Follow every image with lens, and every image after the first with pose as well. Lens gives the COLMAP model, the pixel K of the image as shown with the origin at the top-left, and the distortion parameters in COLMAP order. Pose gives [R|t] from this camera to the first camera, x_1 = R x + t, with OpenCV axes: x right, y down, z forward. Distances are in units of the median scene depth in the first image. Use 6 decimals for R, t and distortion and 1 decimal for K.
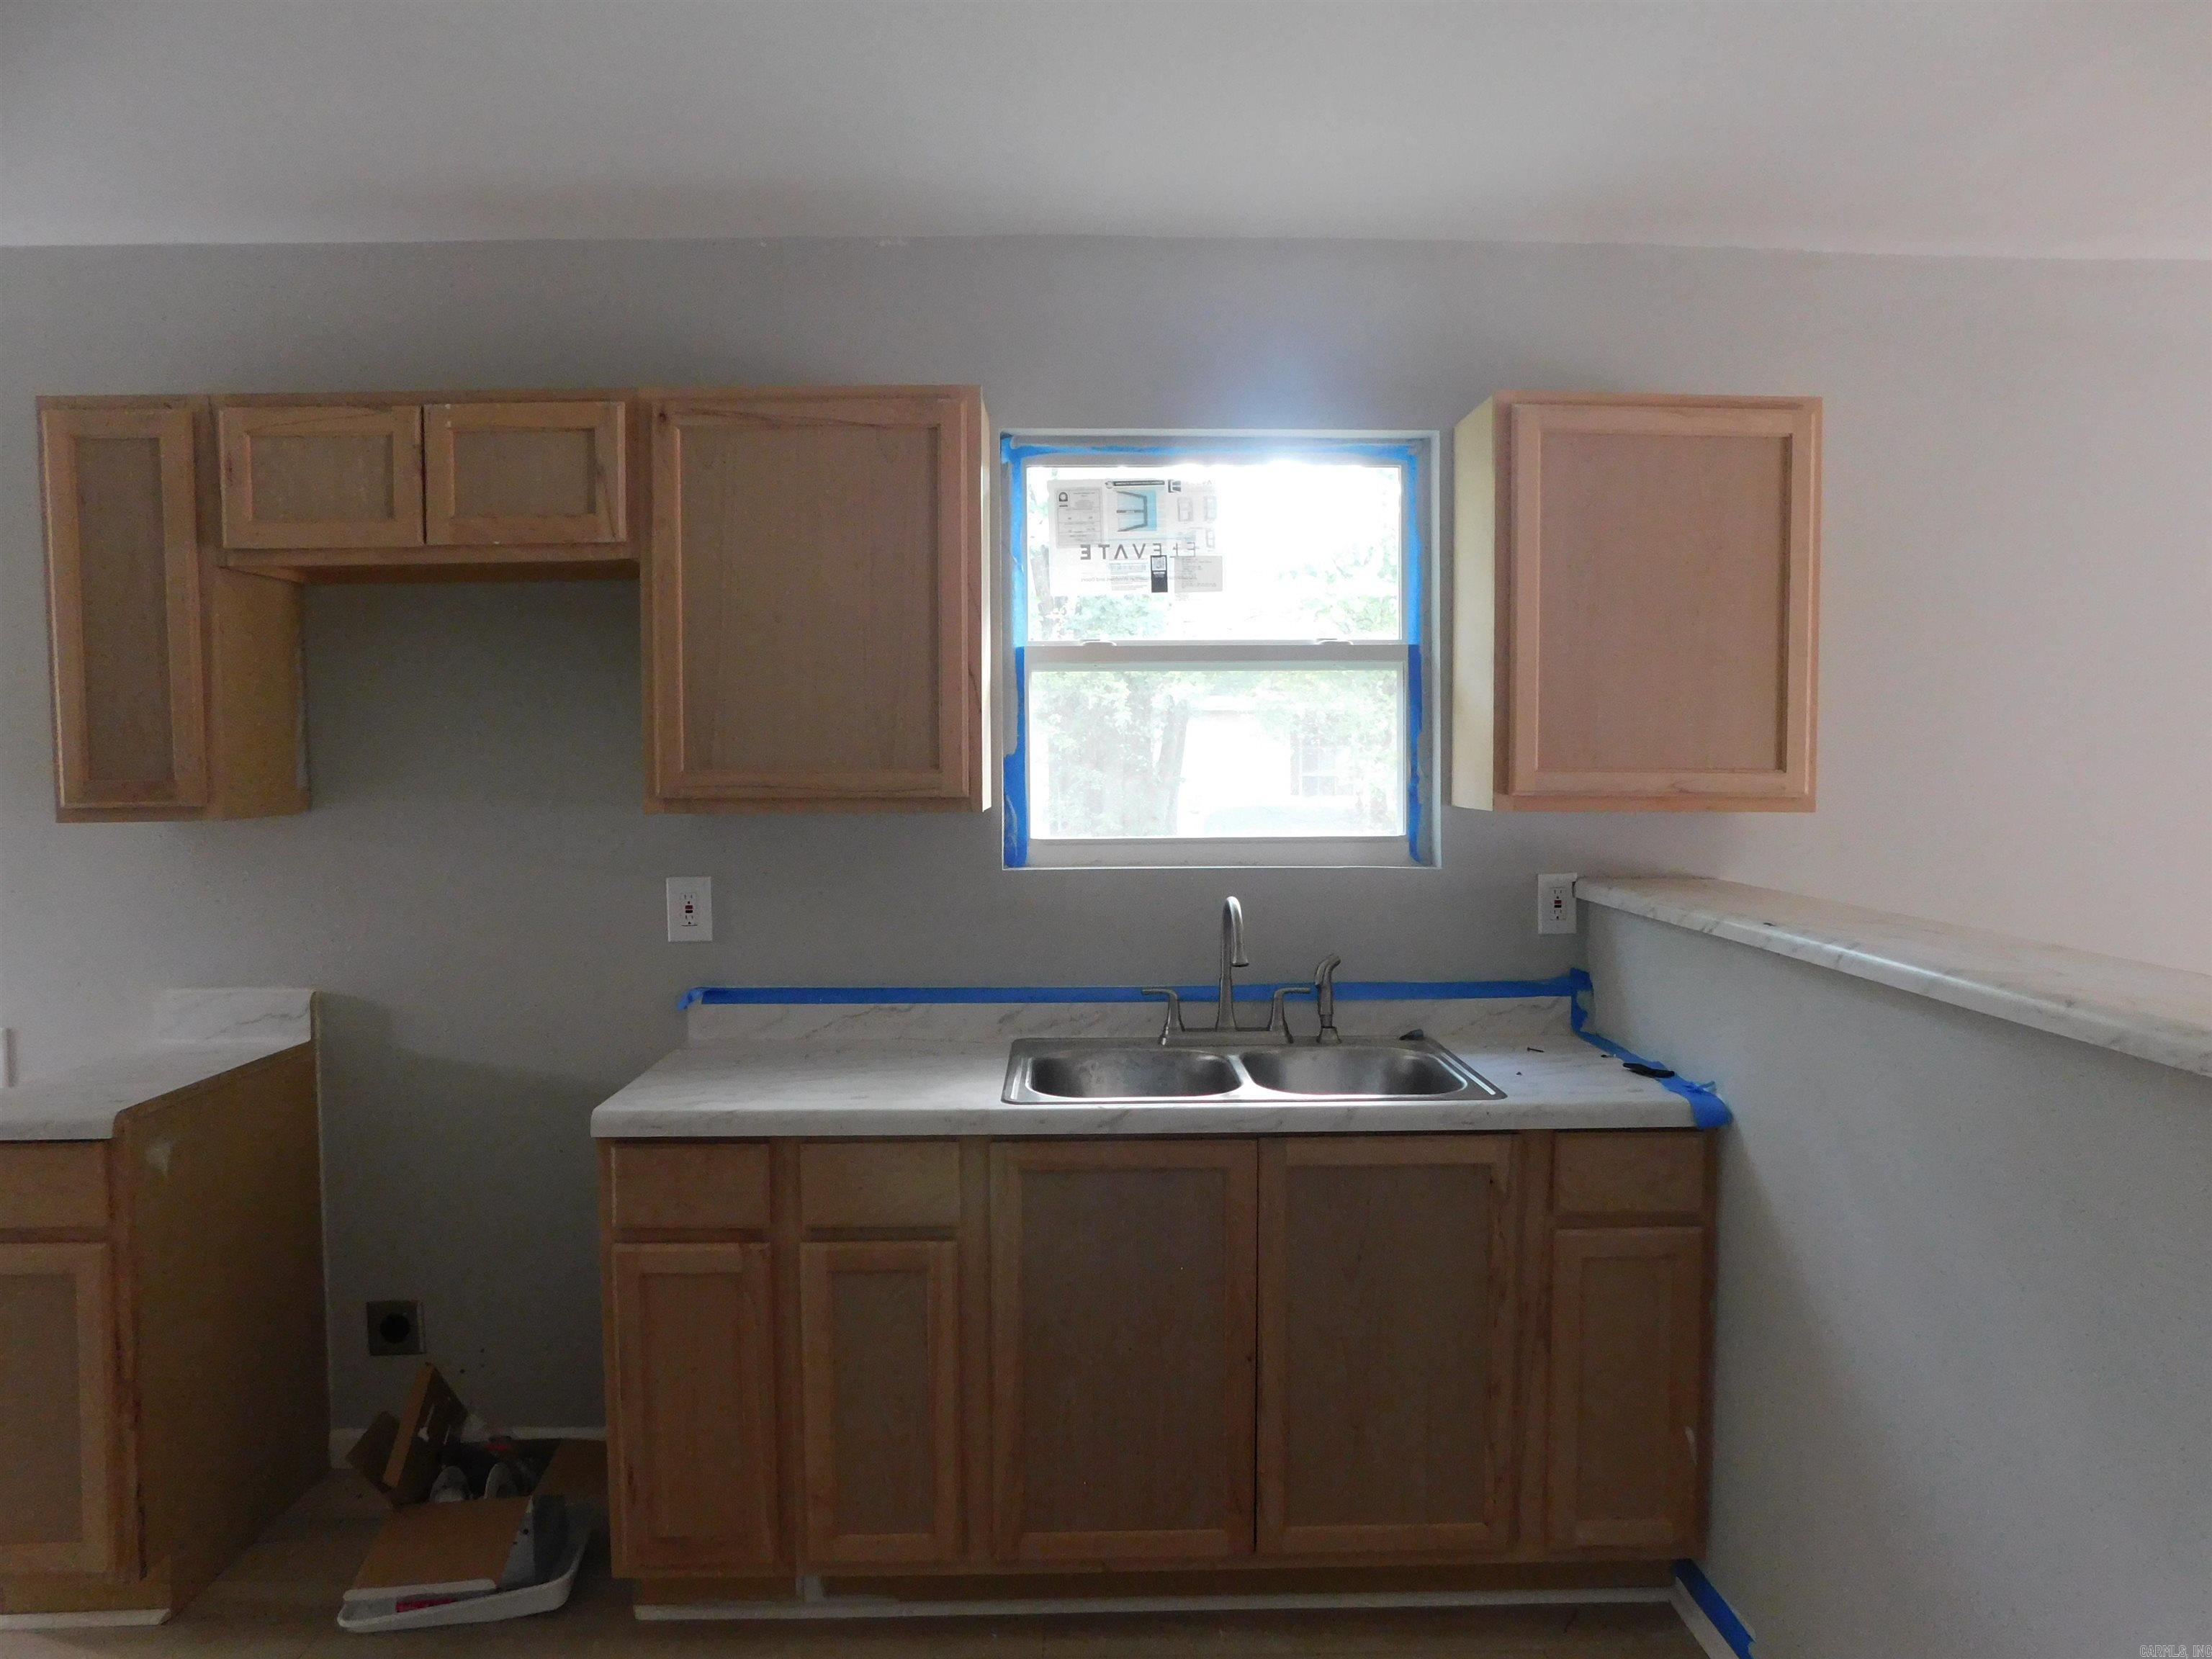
lens RADIAL K [[1574.0, 0, 1106.0], [0, 1574.0, 829.5], [0, 0, 1]] dist [0.002376, 0.002967]
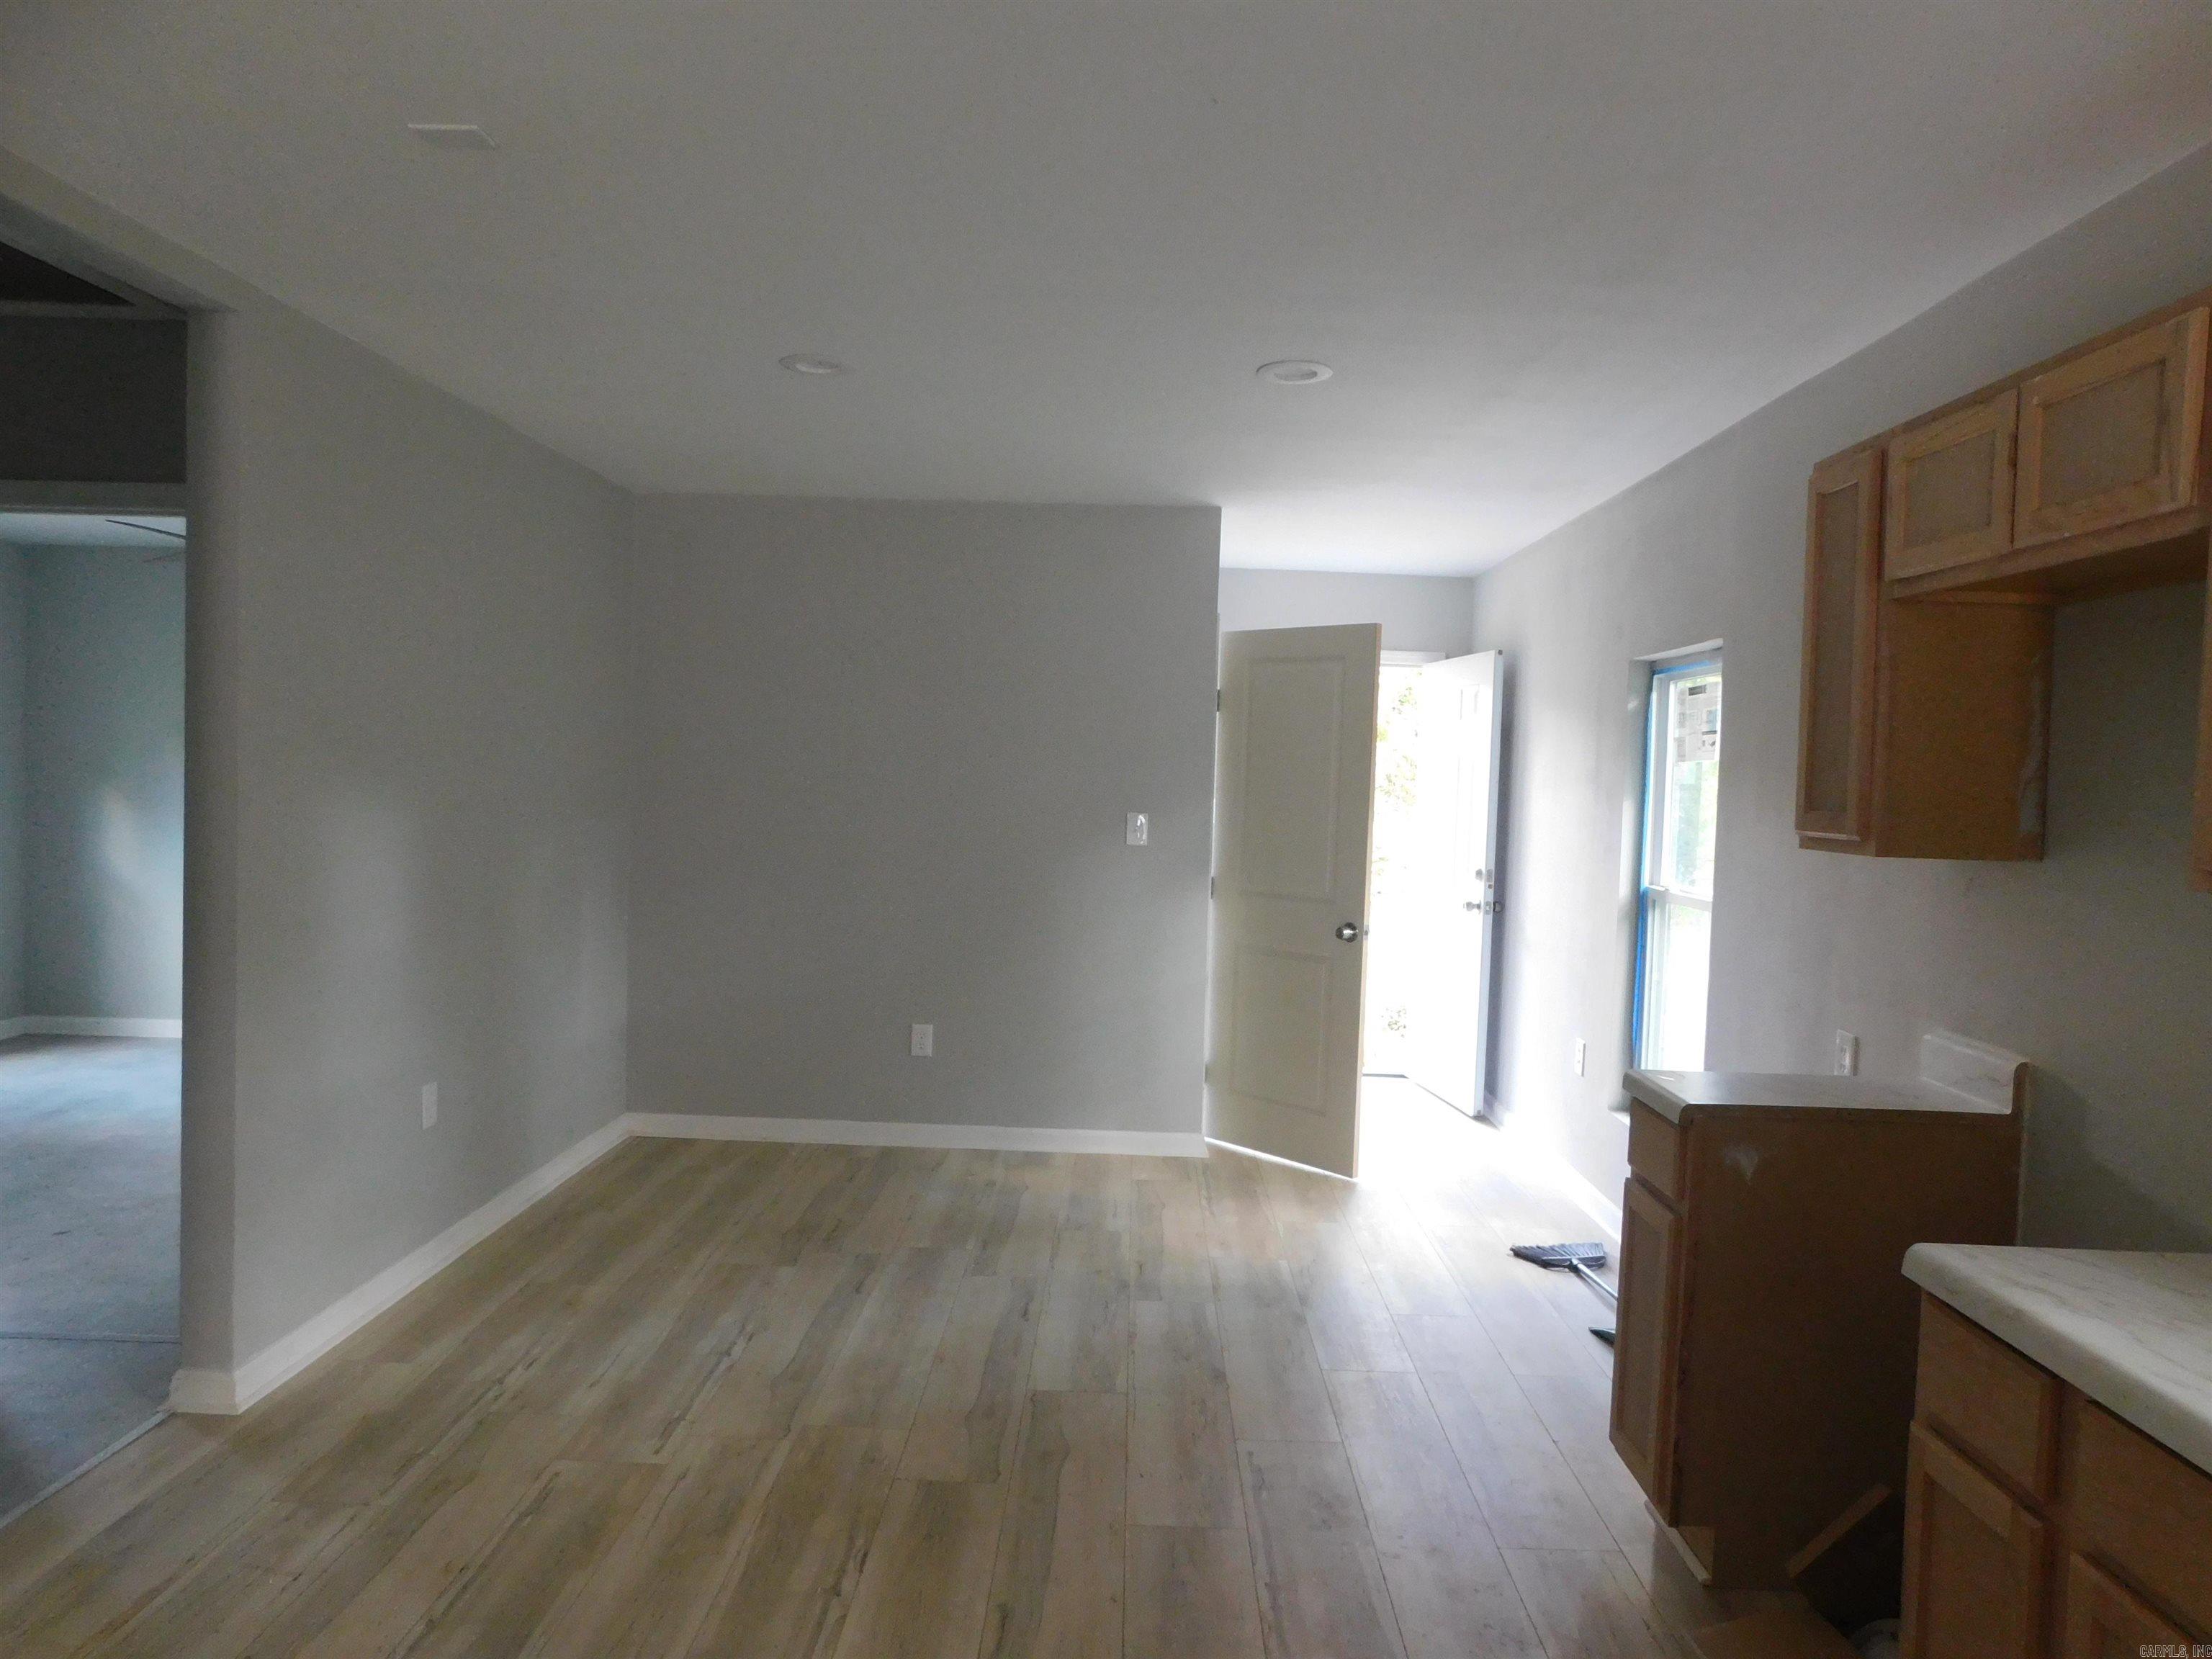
lens RADIAL K [[1480.4, 0, 1106.0], [0, 1480.4, 829.5], [0, 0, 1]] dist [-0.005092, -0.002347]
pose [[-0.035876, 0.048058, -0.998200, 0.387726], [-0.081980, 0.995335, 0.050866, -0.030665], [0.995988, 0.083657, -0.031768, 0.551426]]
